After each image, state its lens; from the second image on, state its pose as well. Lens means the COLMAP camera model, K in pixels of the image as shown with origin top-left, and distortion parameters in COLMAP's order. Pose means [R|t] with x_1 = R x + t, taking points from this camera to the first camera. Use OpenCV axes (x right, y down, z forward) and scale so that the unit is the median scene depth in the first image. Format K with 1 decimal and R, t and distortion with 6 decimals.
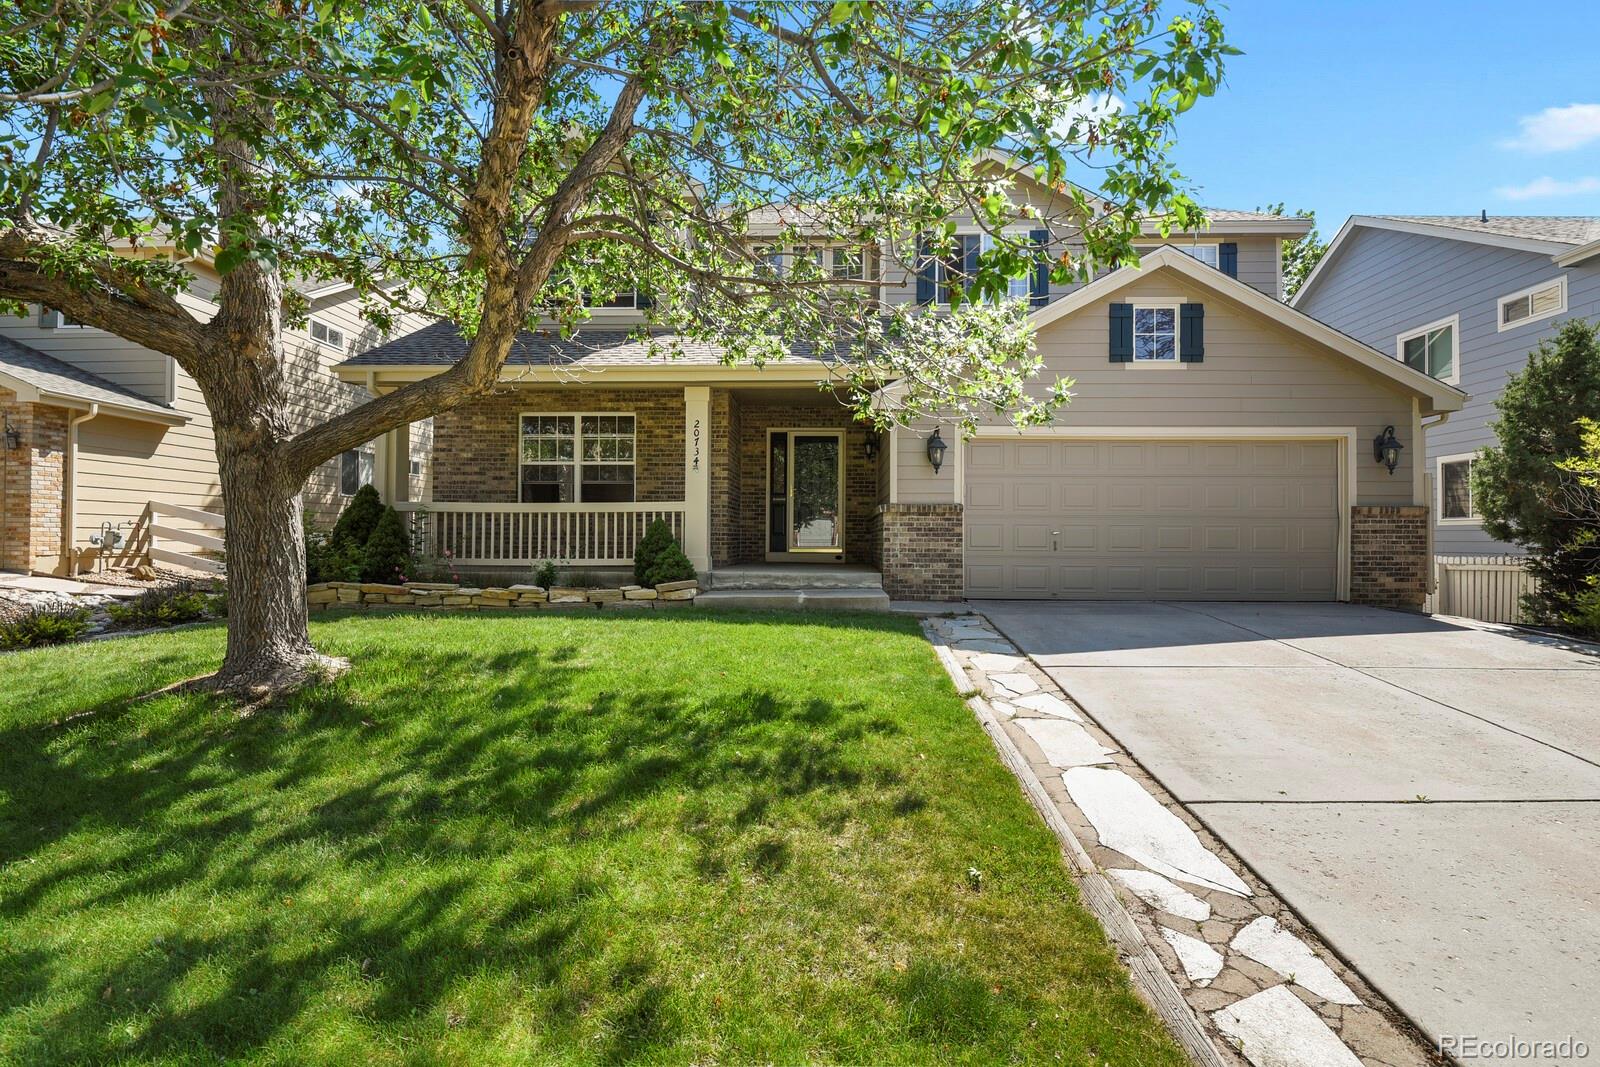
lens RADIAL K [[780.8, 0, 799.4], [0, 780.8, 536.1], [0, 0, 1]] dist [-0.008587, -0.001913]
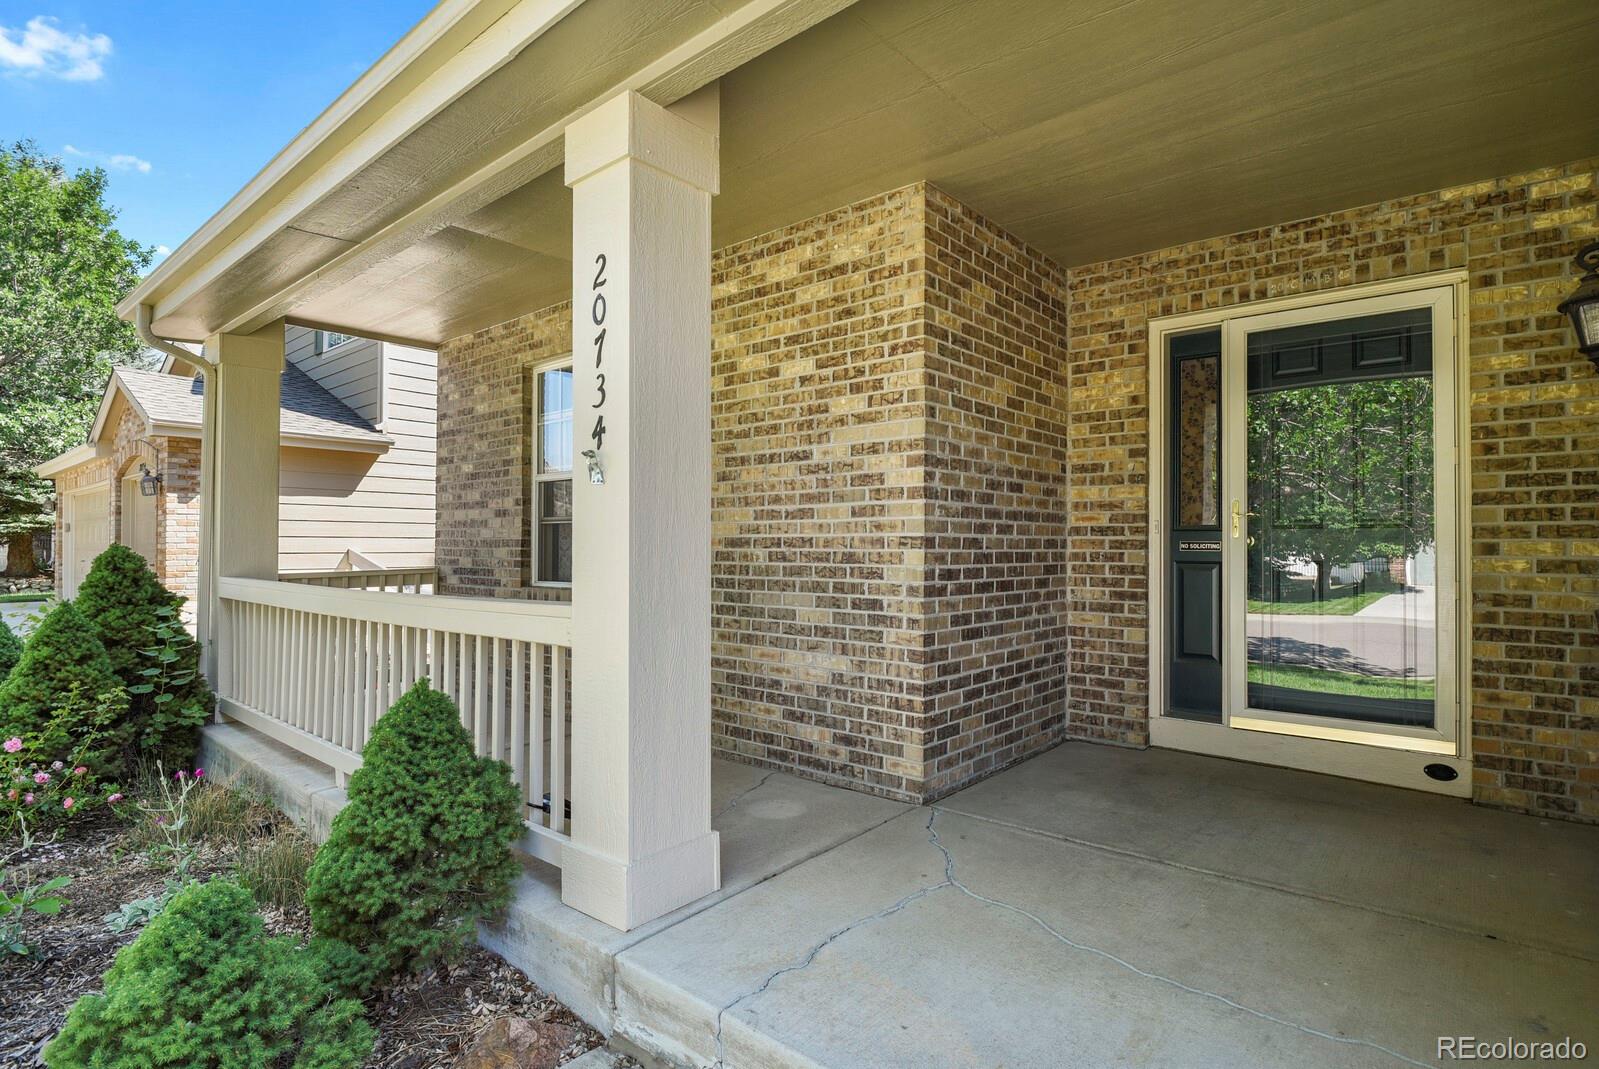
lens RADIAL K [[780.3, 0, 834.0], [0, 780.3, 531.9], [0, 0, 1]] dist [-0.008587, -0.001913]
pose [[0.797741, -0.012724, -0.602866, 0.045838], [0.005182, 0.999885, -0.014247, -0.049977], [0.602978, 0.008241, 0.797715, 0.673064]]
